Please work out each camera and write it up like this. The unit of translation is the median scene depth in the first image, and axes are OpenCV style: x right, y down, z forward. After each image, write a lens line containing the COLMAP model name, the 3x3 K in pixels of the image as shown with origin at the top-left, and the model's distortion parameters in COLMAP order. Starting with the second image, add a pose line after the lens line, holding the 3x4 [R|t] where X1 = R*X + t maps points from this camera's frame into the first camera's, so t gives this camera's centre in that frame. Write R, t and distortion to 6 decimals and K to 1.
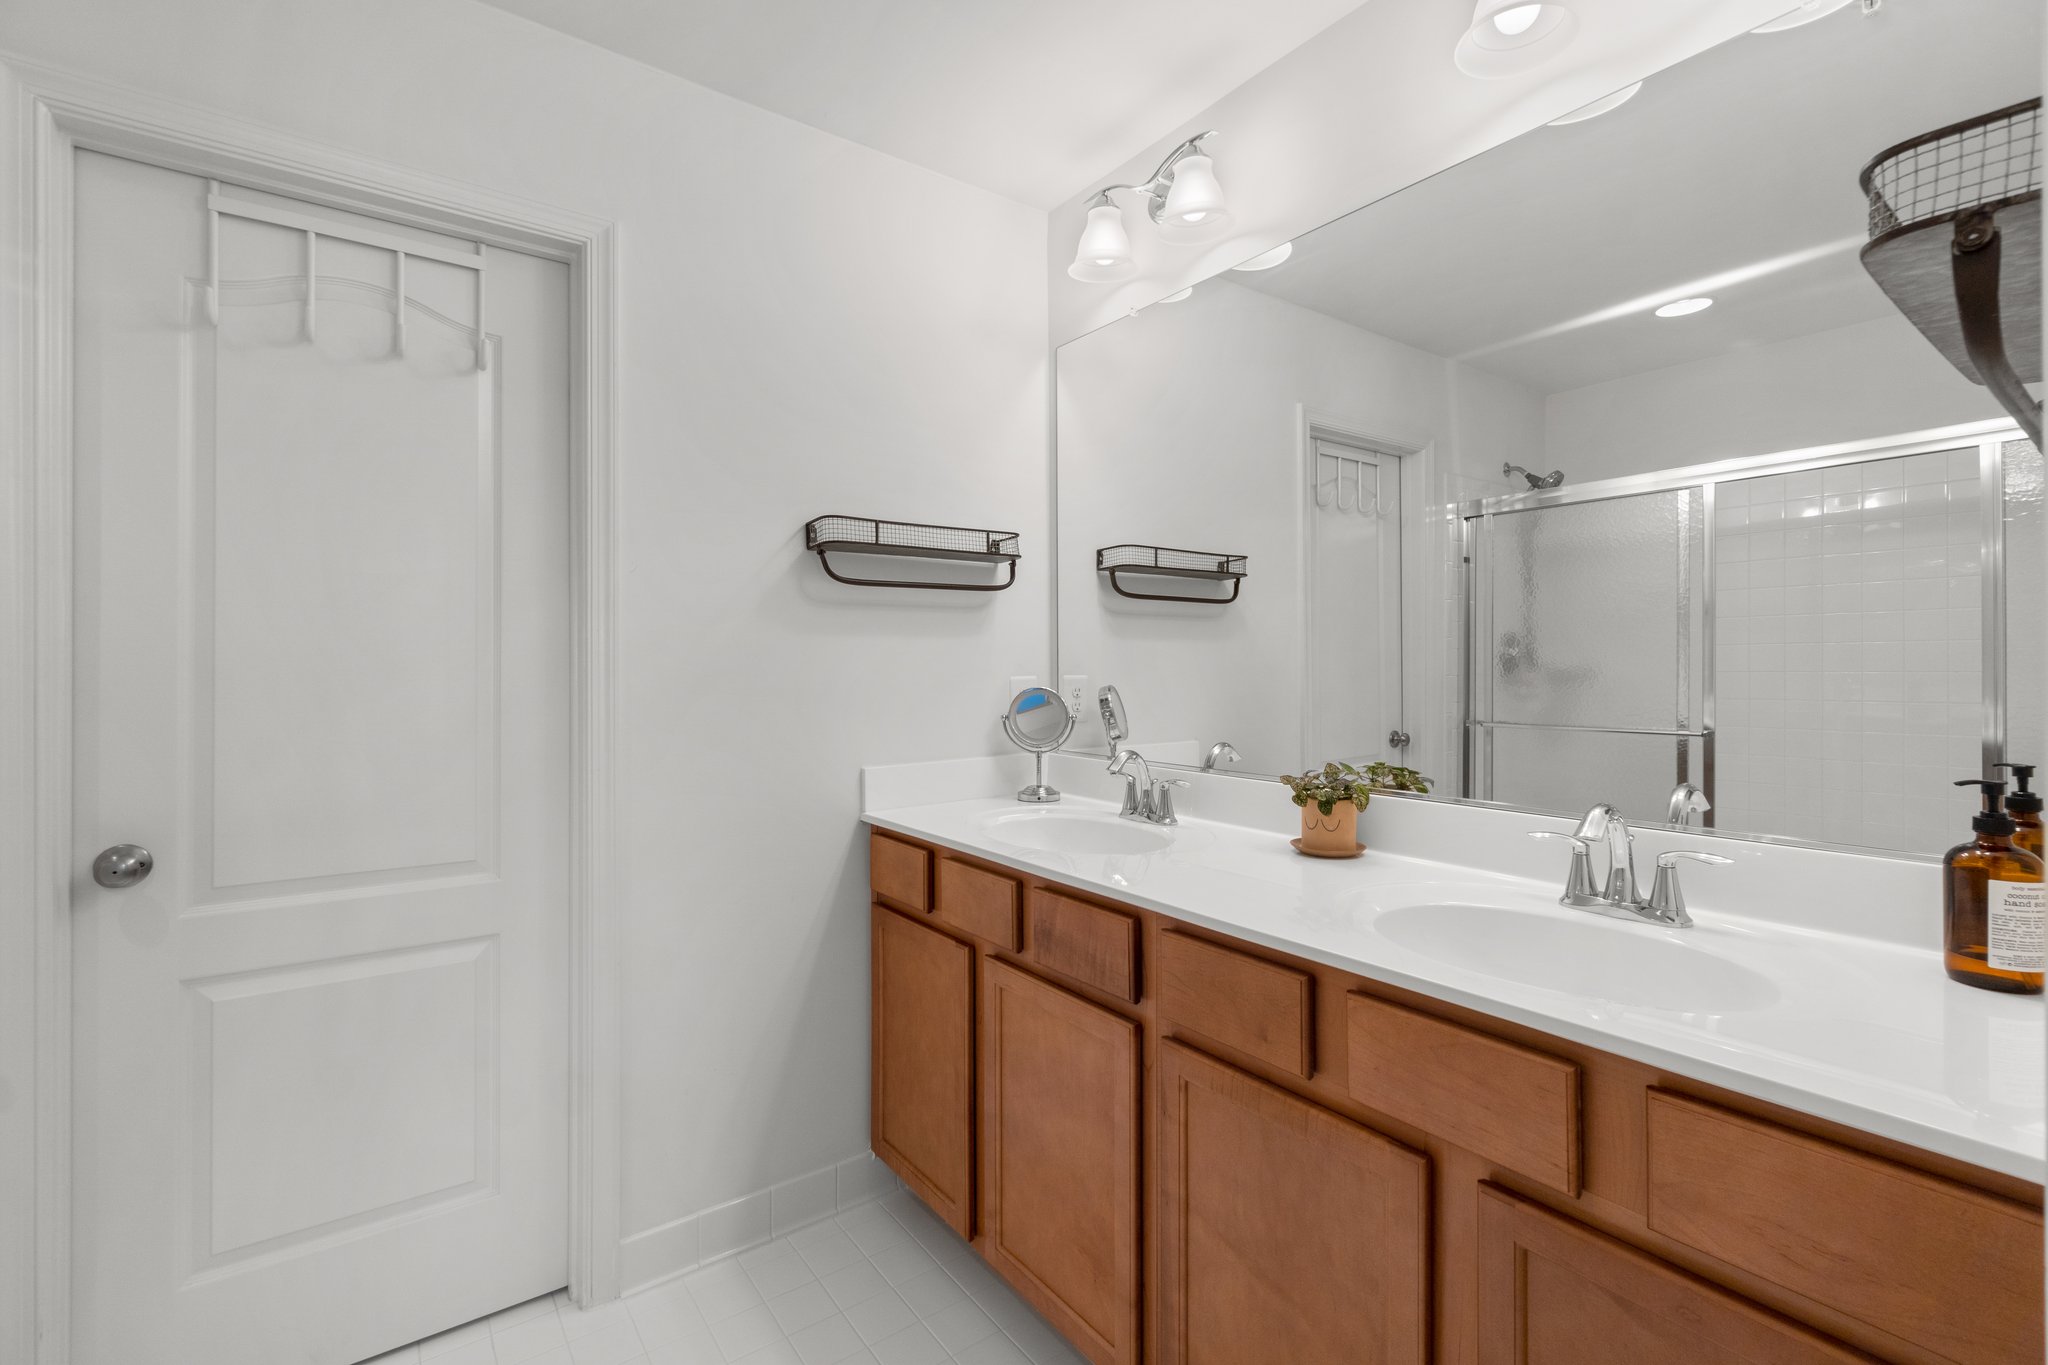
lens RADIAL K [[898.3, 0, 1025.9], [0, 898.3, 683.4], [0, 0, 1]] dist [-0.002607, 0.001784]
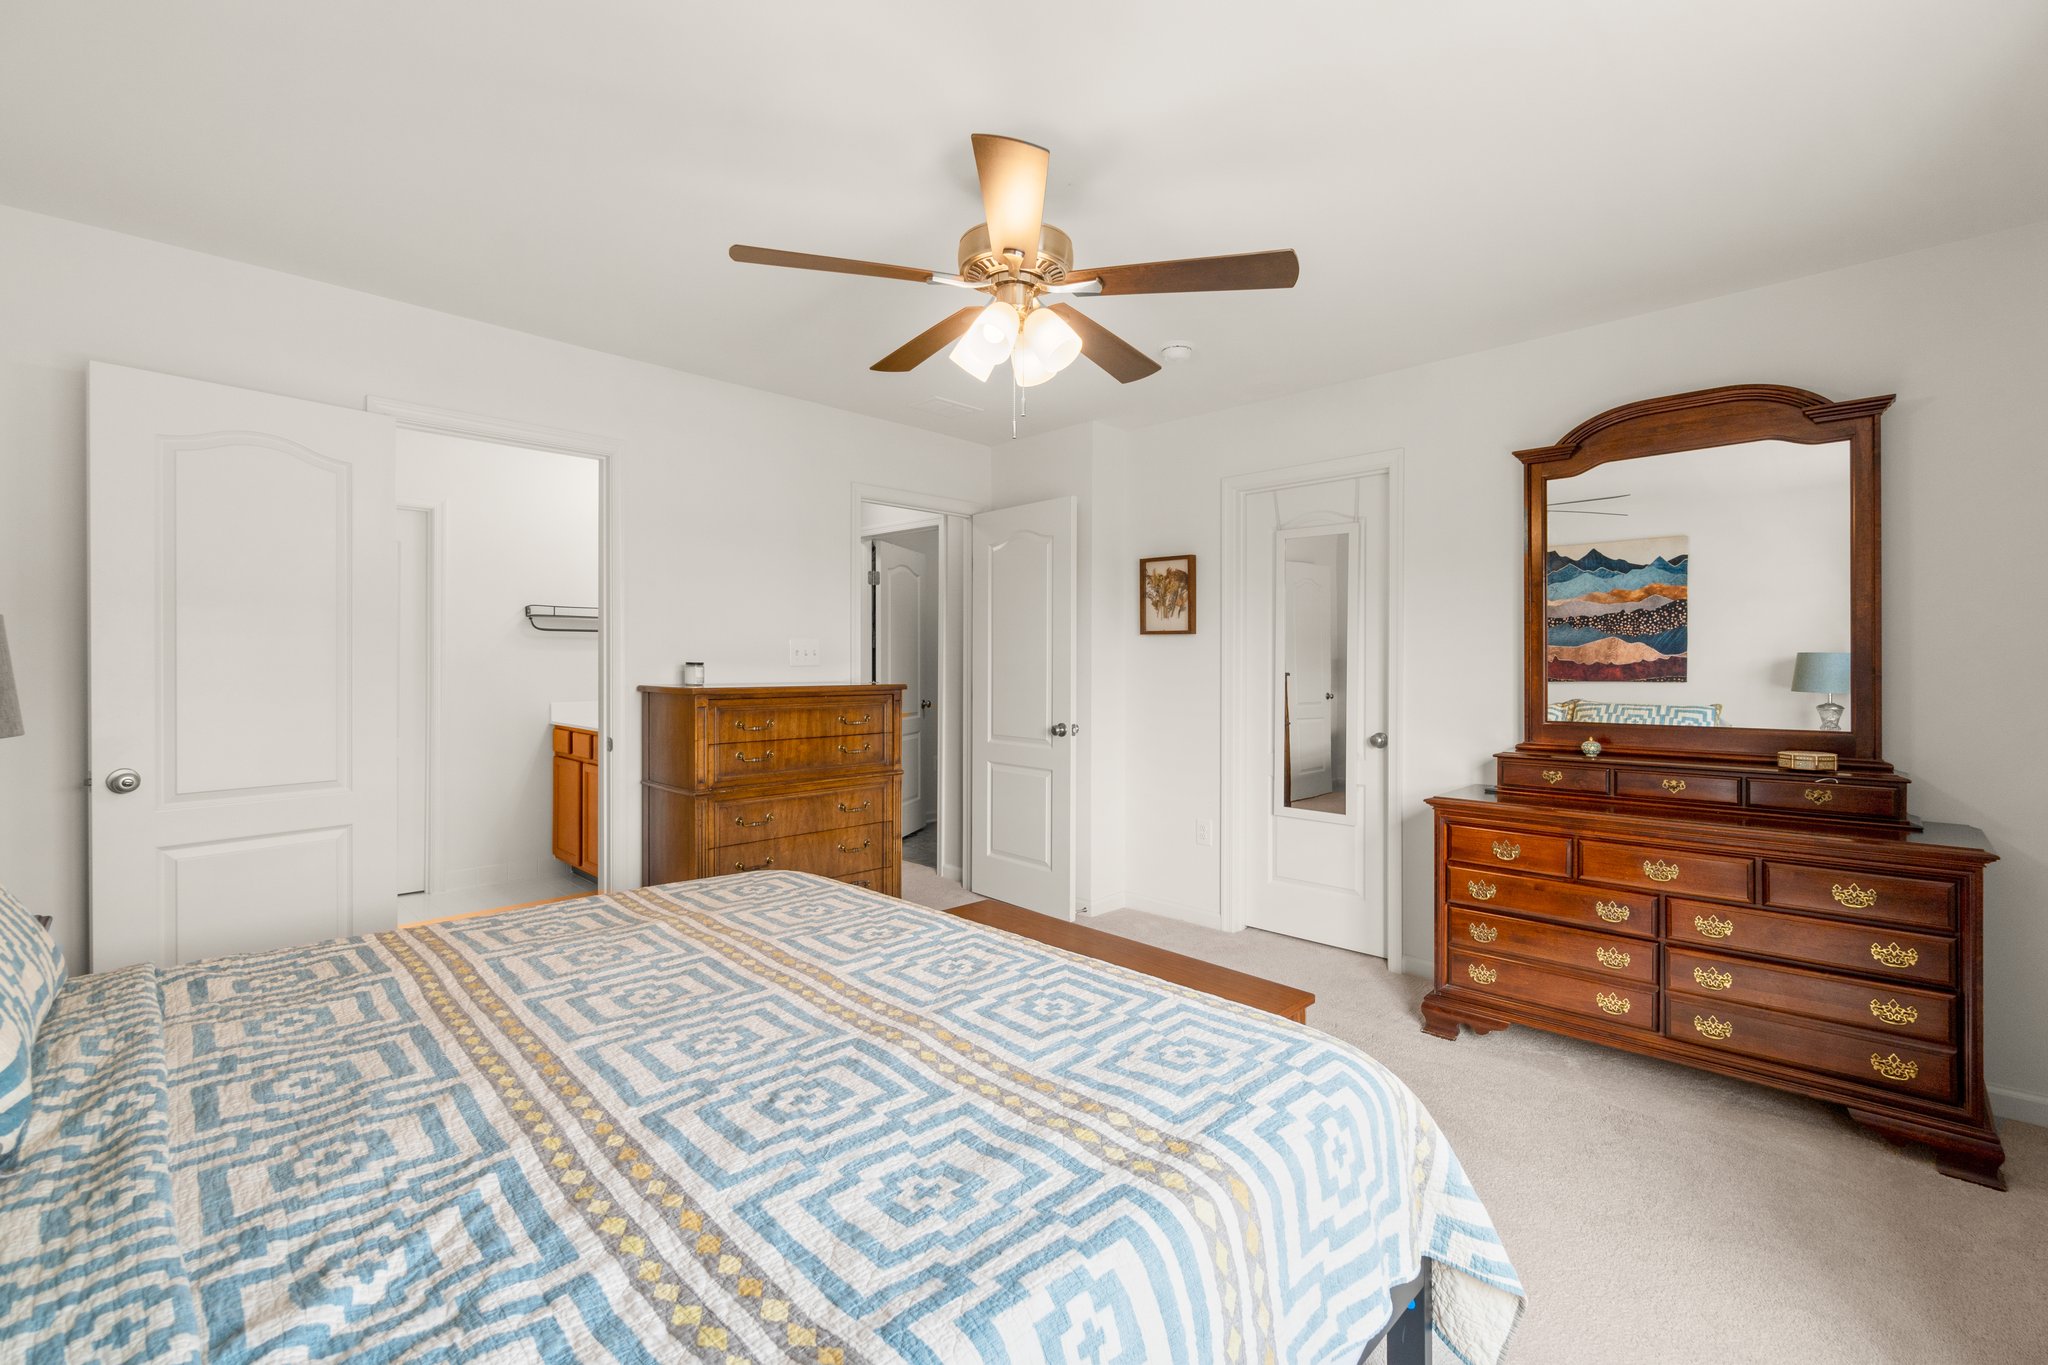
lens RADIAL K [[898.3, 0, 1023.9], [0, 898.3, 669.5], [0, 0, 1]] dist [-0.002607, 0.001784]
pose [[0.985896, 0.006179, 0.167246, 0.730596], [-0.006483, 0.999978, 0.001272, -0.010348], [-0.167234, -0.002338, 0.985914, -1.765326]]
